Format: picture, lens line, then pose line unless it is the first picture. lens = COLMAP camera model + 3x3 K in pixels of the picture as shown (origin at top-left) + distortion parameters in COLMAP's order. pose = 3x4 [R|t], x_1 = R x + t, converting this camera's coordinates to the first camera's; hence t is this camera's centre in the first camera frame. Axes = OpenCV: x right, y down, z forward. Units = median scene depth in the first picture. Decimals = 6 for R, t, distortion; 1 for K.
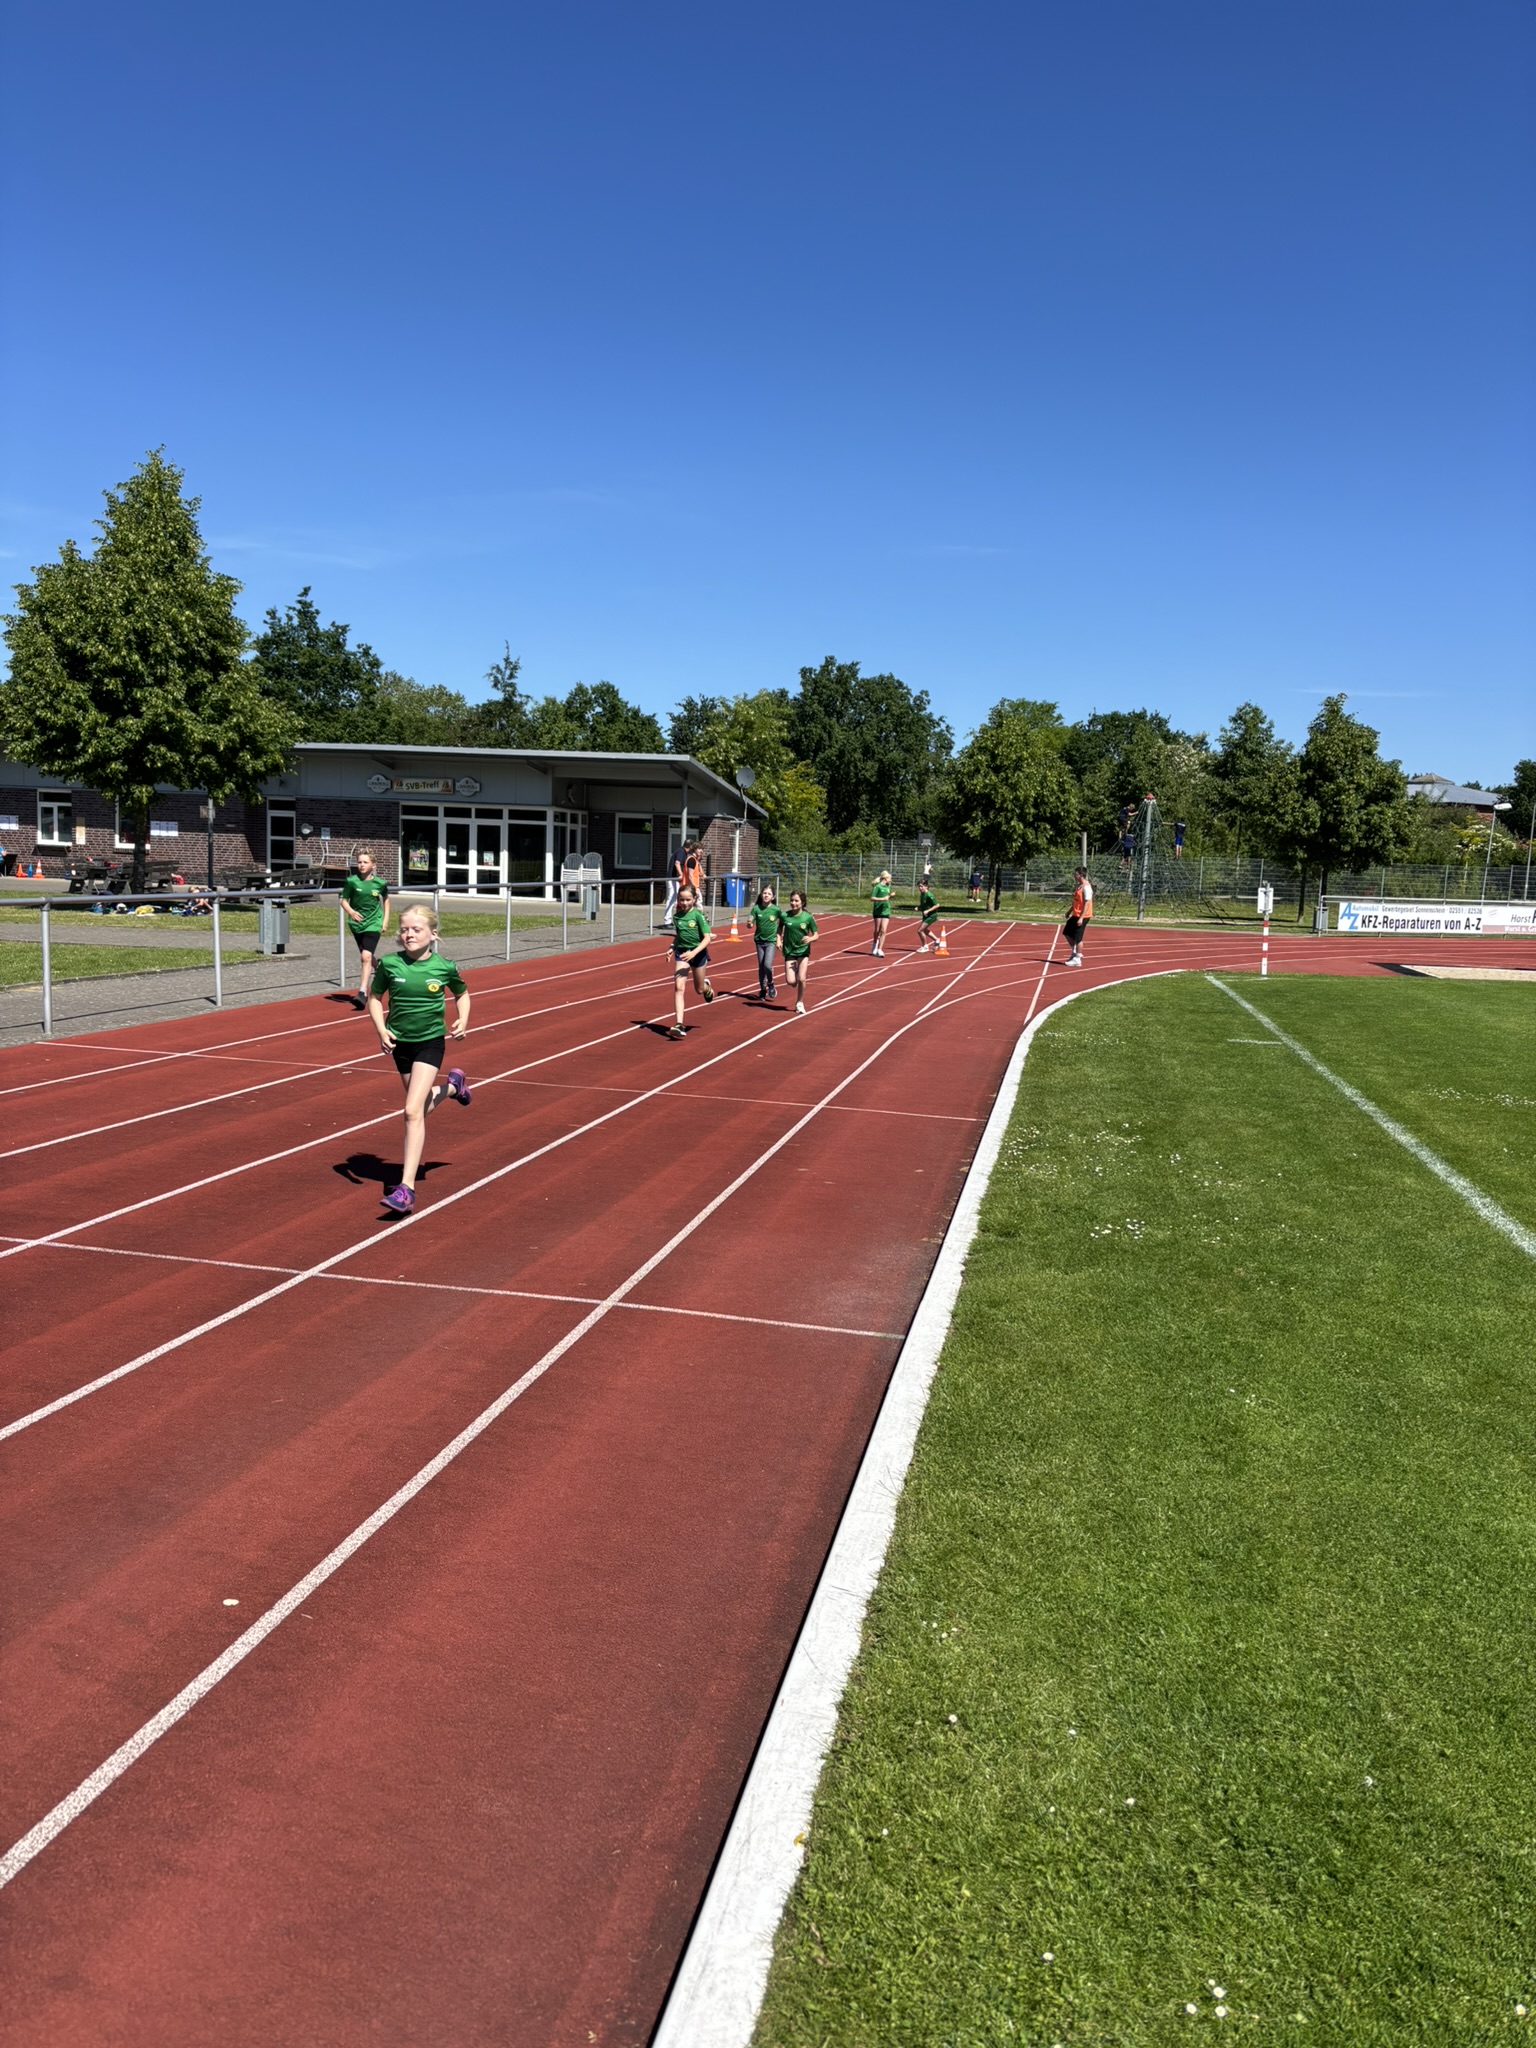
lens RADIAL K [[1560.8, 0, 754.3], [0, 1560.8, 1031.5], [0, 0, 1]] dist [0.052292, -0.065891]
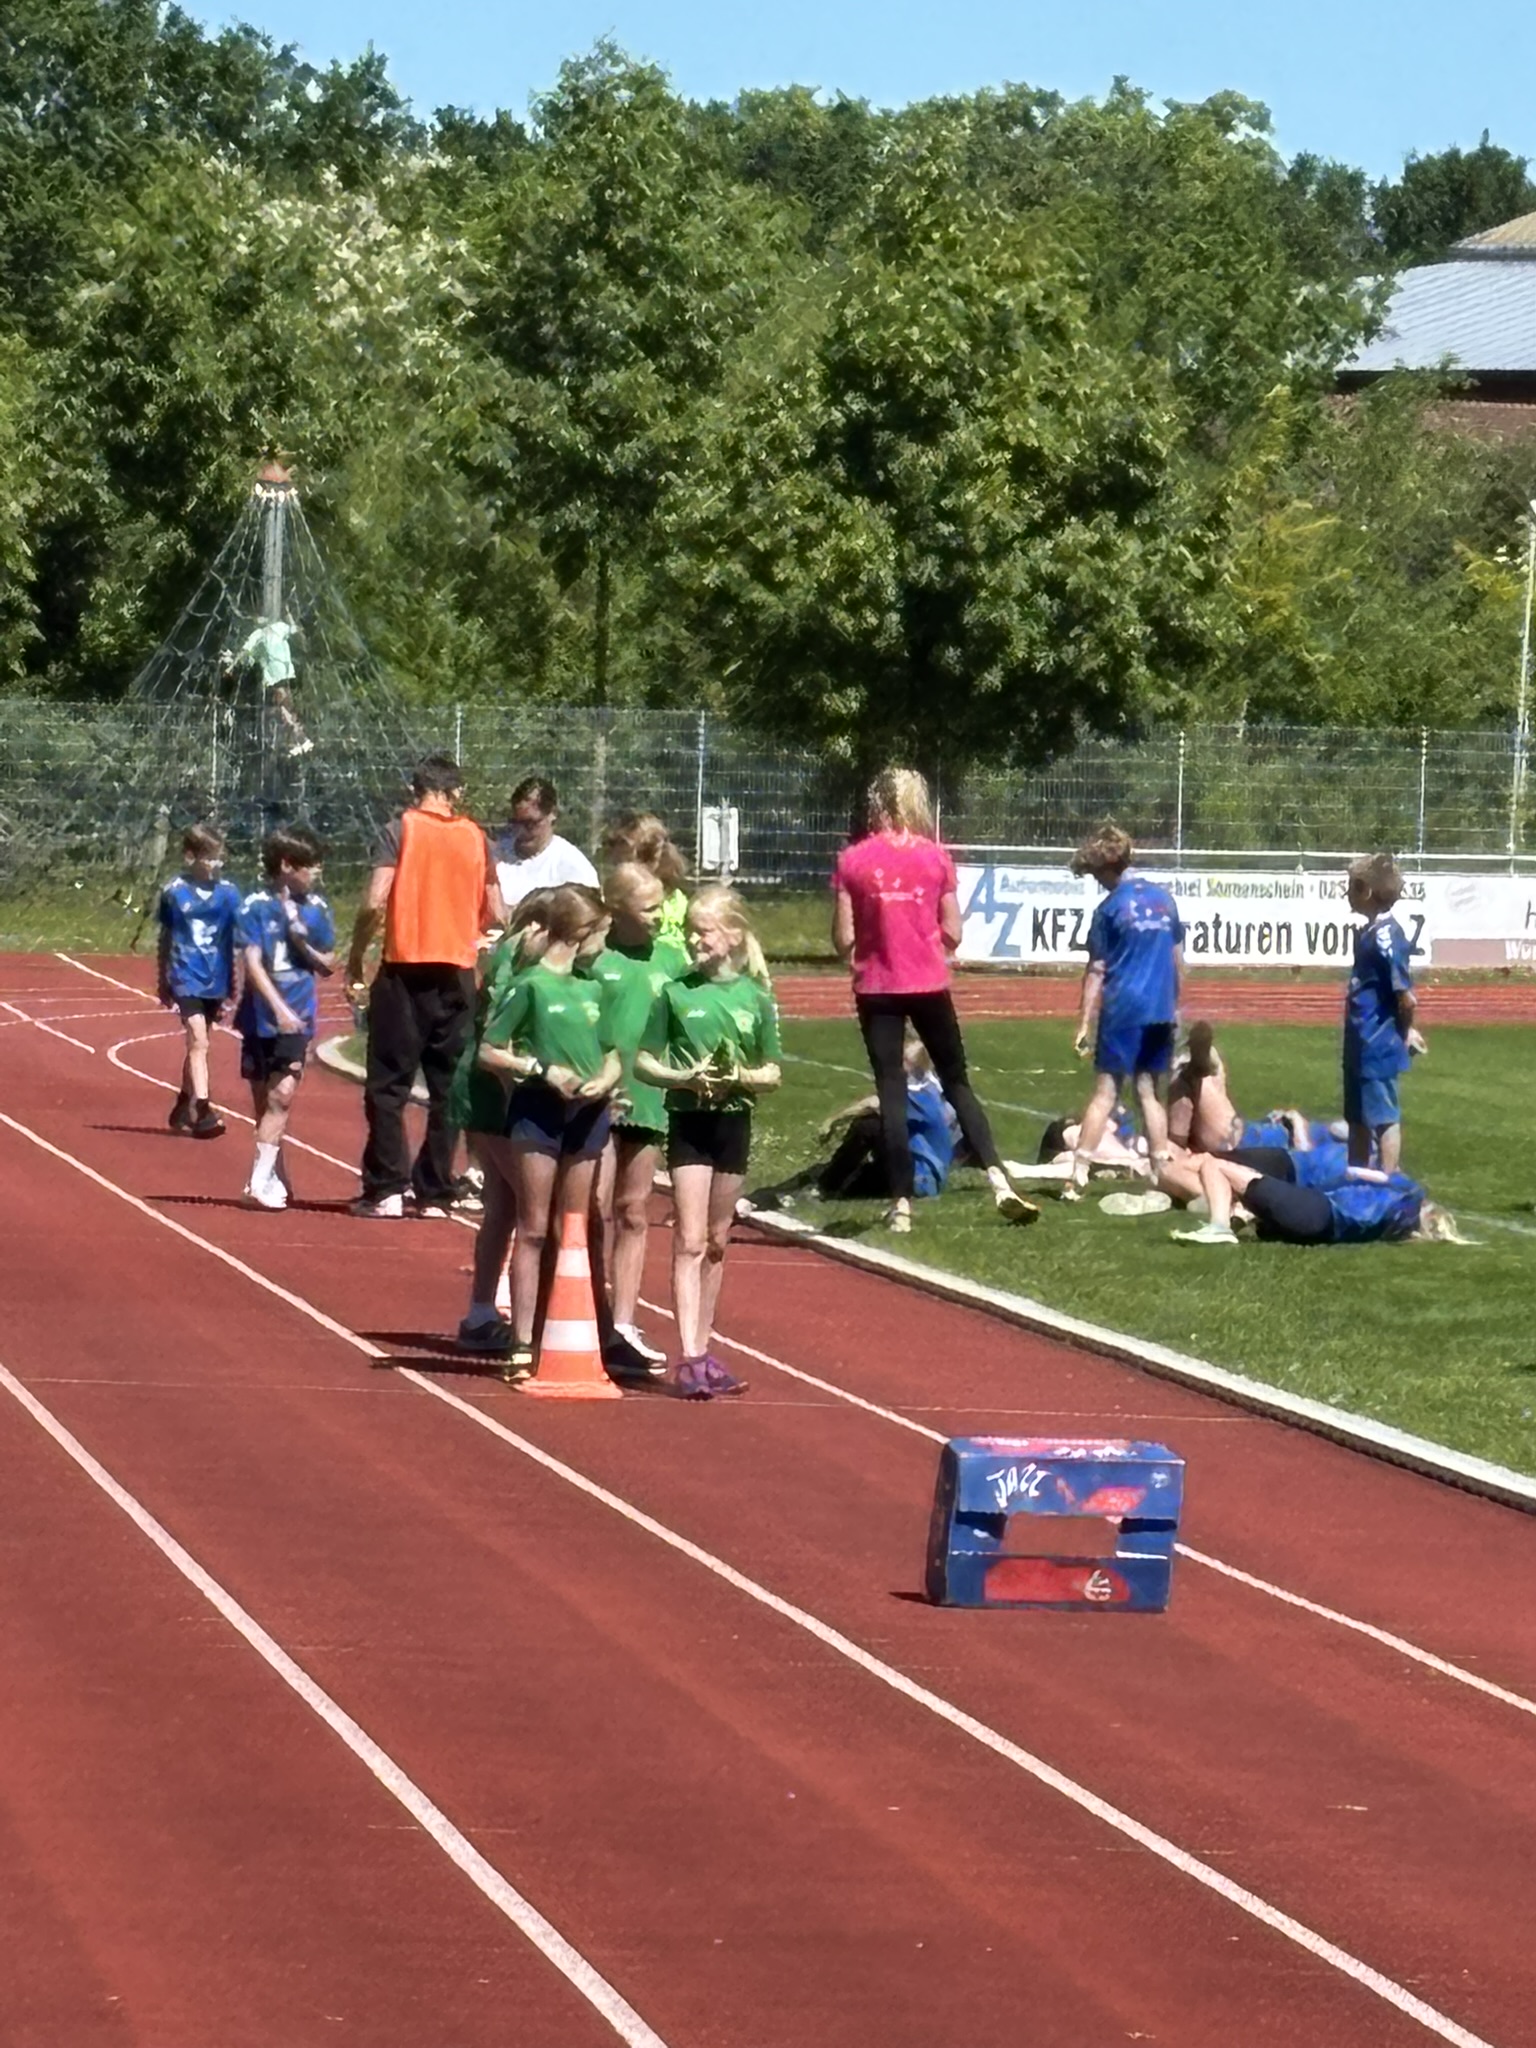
lens RADIAL K [[12292.0, 0, 768.1], [0, 12292.0, 1023.9], [0, 0, 1]] dist [0.071461, 0.000000]
pose [[0.949669, -0.024599, 0.312286, -0.335410], [0.049896, 0.996063, -0.073276, 0.099800], [-0.309254, 0.085169, 0.947158, -1.025164]]
